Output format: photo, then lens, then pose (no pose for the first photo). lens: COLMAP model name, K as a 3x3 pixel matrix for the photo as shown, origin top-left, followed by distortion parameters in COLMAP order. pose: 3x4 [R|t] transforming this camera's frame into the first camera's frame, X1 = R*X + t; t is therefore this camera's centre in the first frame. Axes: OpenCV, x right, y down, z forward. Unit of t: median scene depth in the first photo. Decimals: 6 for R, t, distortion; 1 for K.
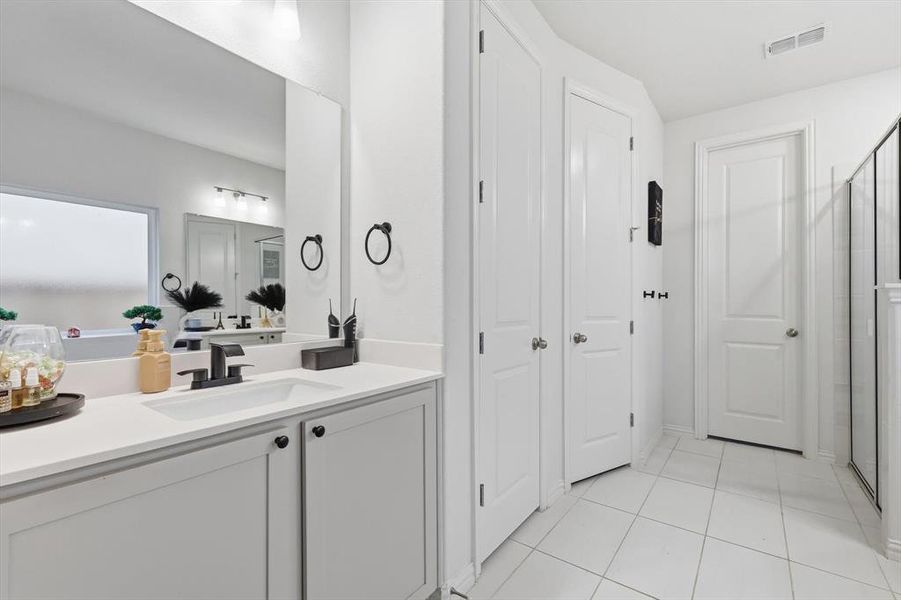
lens RADIAL K [[400.5, 0, 454.1], [0, 400.5, 297.8], [0, 0, 1]] dist [0.013162, -0.001494]
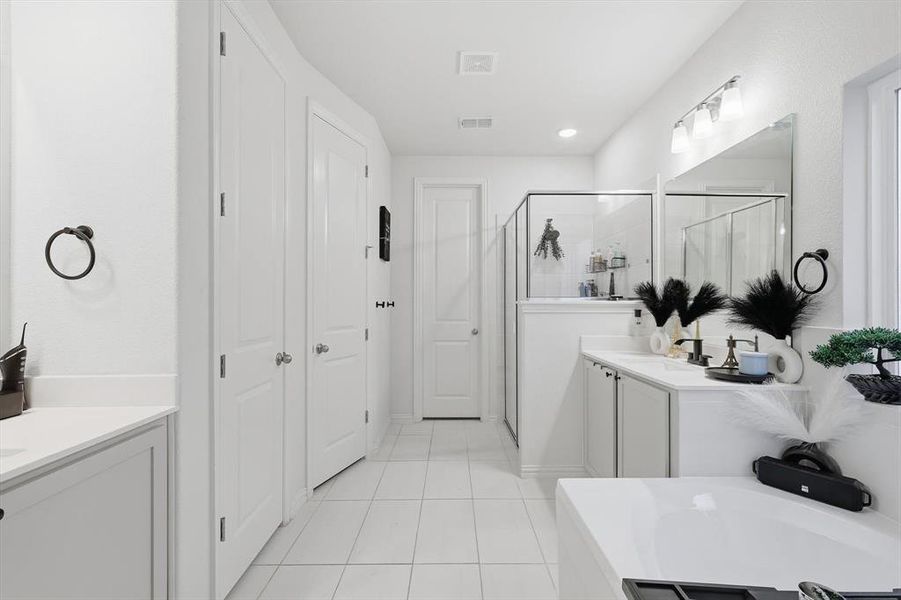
lens RADIAL K [[400.5, 0, 452.9], [0, 400.5, 298.4], [0, 0, 1]] dist [0.013162, -0.001494]
pose [[0.799690, 0.001791, 0.600410, -0.044395], [-0.001184, 0.999998, -0.001407, -0.029964], [-0.600411, 0.000414, 0.799691, -0.047344]]
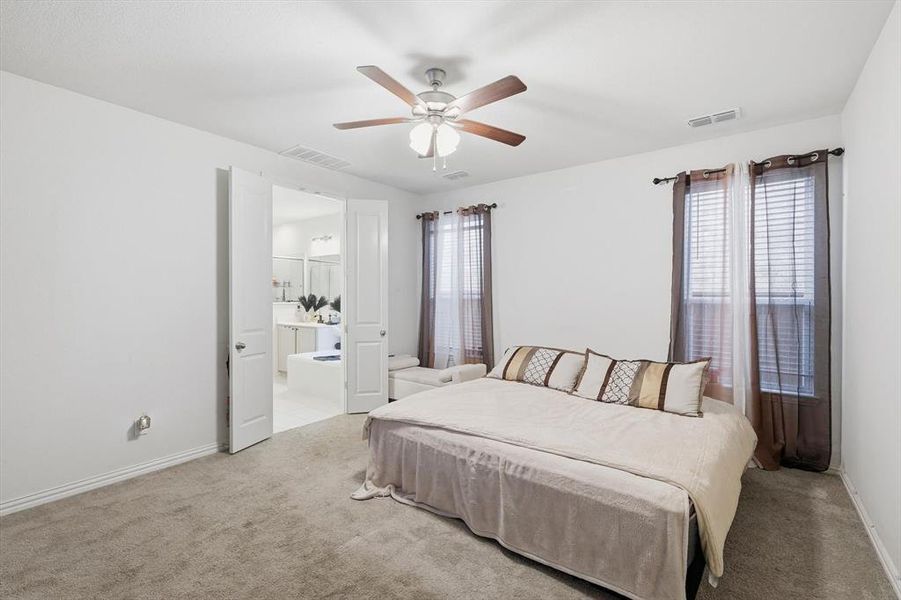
lens RADIAL K [[400.5, 0, 446.9], [0, 400.5, 298.8], [0, 0, 1]] dist [0.013162, -0.001494]
pose [[0.024169, -0.008468, 0.999672, -1.825410], [-0.011558, 0.999895, 0.008749, -0.088386], [-0.999641, -0.011765, 0.024068, -0.598117]]
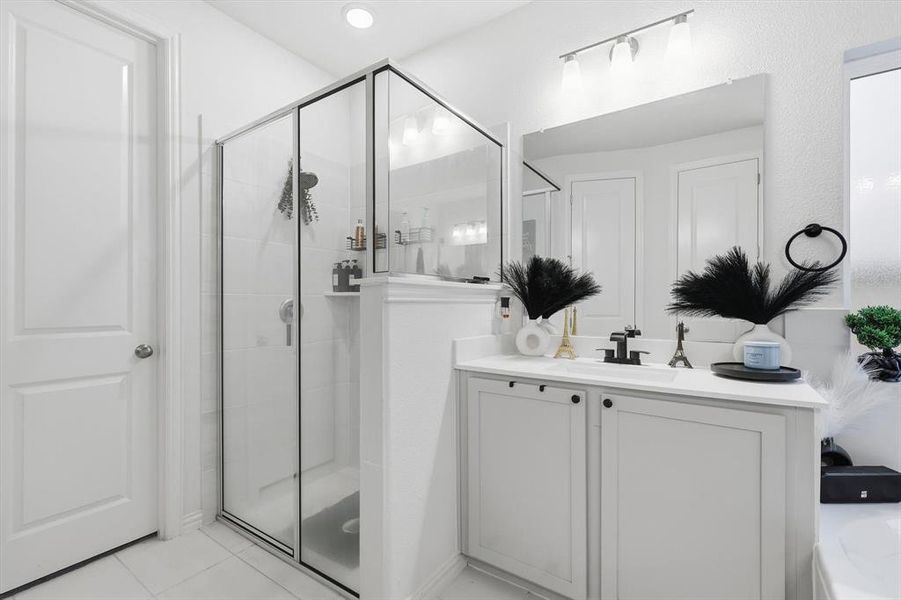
lens RADIAL K [[400.5, 0, 450.7], [0, 400.5, 300.3], [0, 0, 1]] dist [0.013162, -0.001494]
pose [[-0.031150, 0.001323, 0.999514, 0.238451], [-0.003886, 0.999991, -0.001444, 0.007004], [-0.999507, -0.003929, -0.031145, 0.679899]]
